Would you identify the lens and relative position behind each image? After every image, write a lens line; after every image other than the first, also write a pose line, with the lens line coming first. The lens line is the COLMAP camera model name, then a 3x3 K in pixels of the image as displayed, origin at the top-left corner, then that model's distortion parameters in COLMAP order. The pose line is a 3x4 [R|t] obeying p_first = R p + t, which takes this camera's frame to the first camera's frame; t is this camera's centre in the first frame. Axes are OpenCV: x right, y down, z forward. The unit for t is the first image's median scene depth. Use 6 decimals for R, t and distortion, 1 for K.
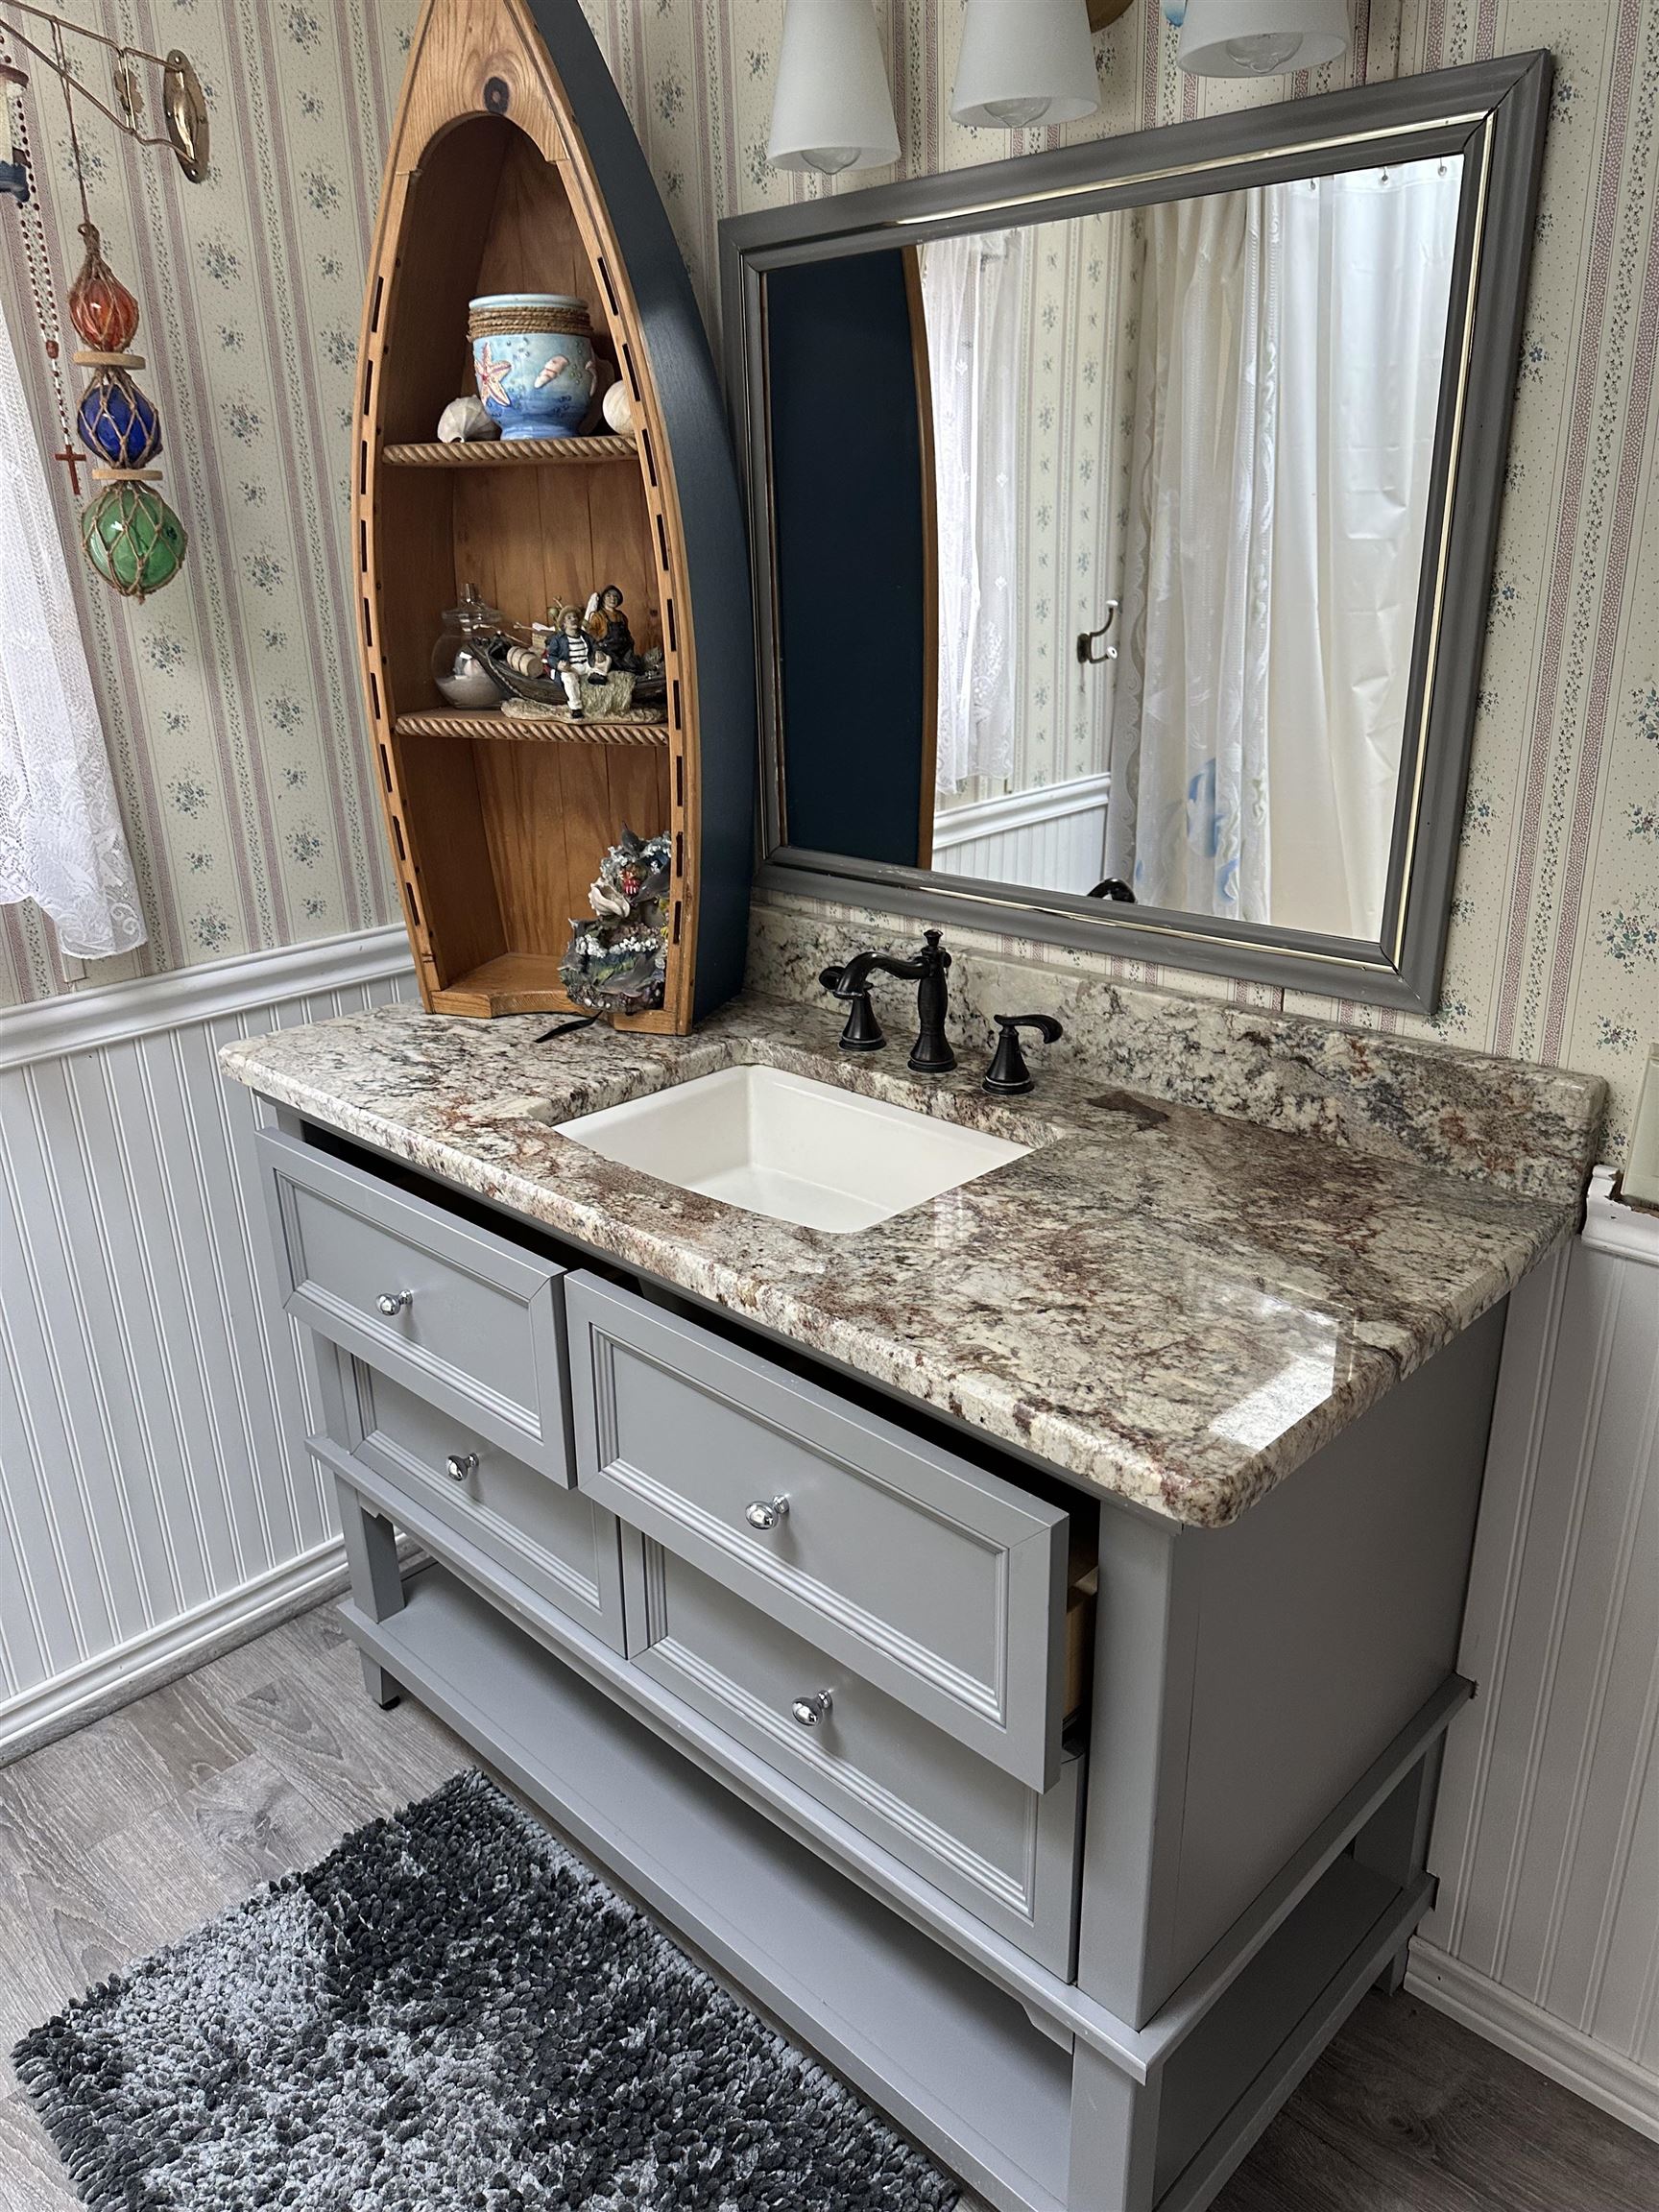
lens RADIAL K [[1561.7, 0, 831.5], [0, 1561.7, 1179.0], [0, 0, 1]] dist [0.100708, -0.102762]
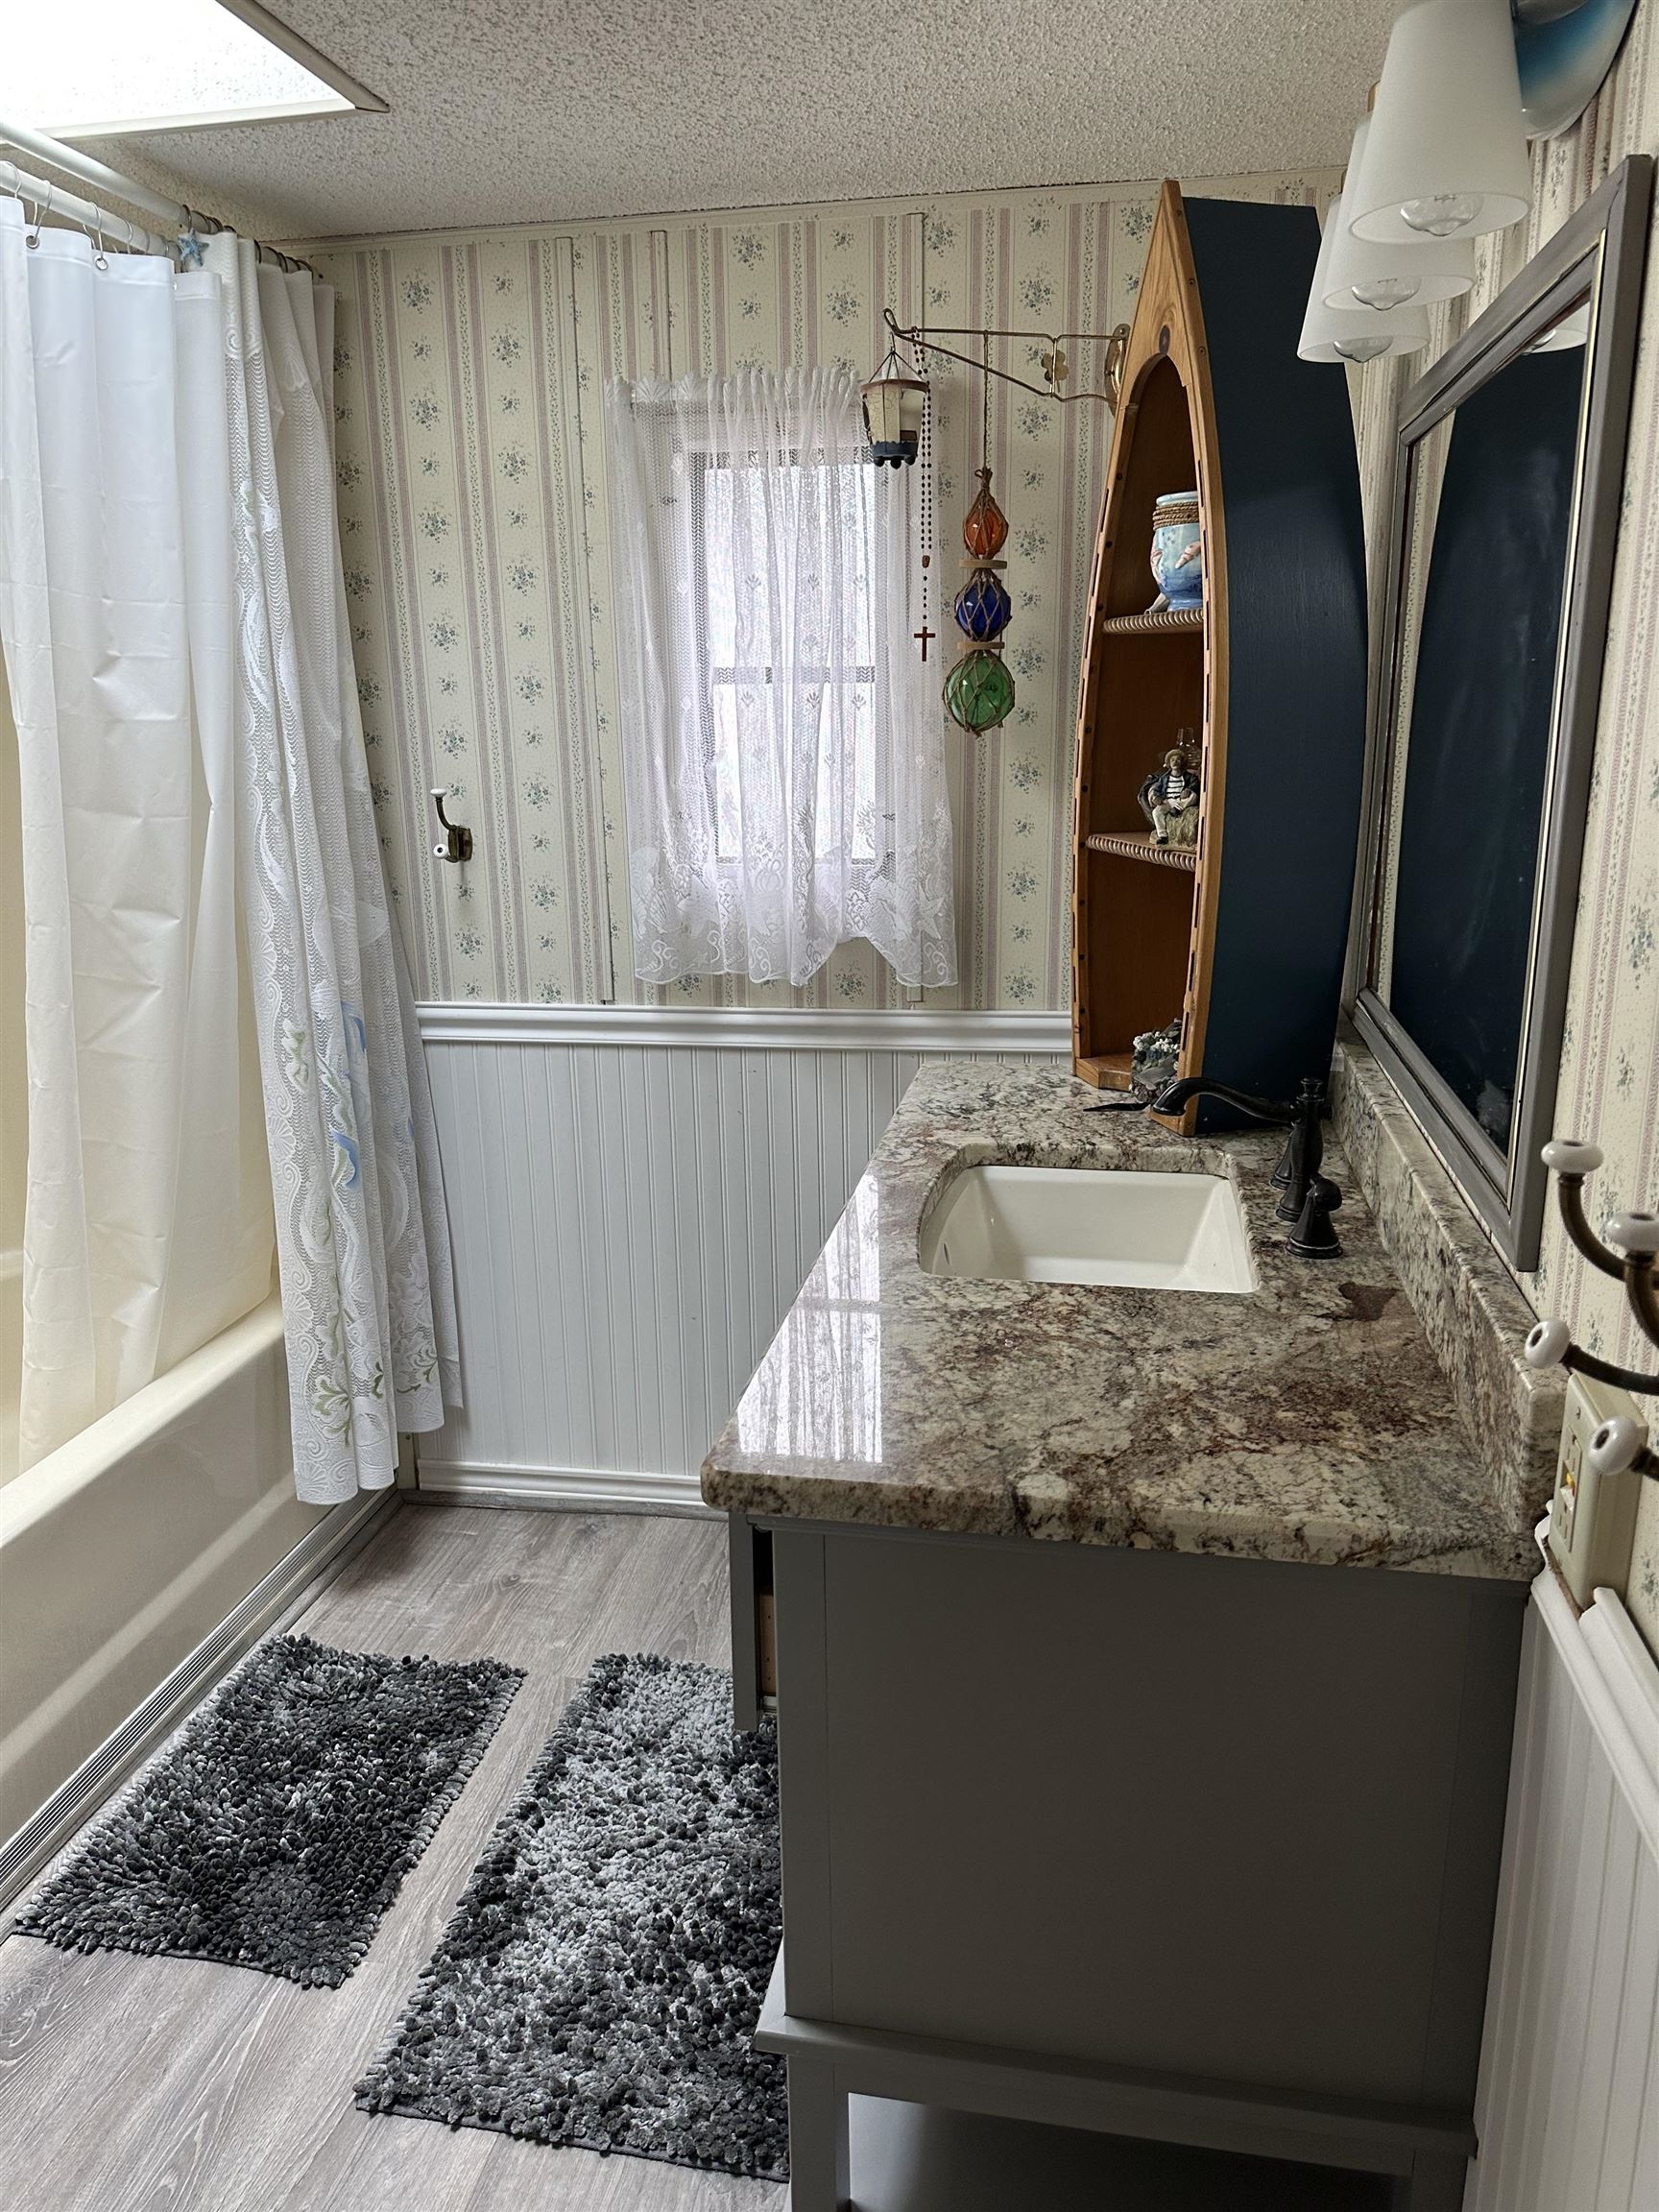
lens RADIAL K [[1547.6, 0, 822.6], [0, 1547.6, 1155.3], [0, 0, 1]] dist [0.030147, -0.048882]
pose [[0.549192, 0.252800, -0.796543, 0.671132], [-0.323875, 0.943043, 0.075993, -0.085914], [0.770385, 0.216246, 0.599787, 0.183282]]
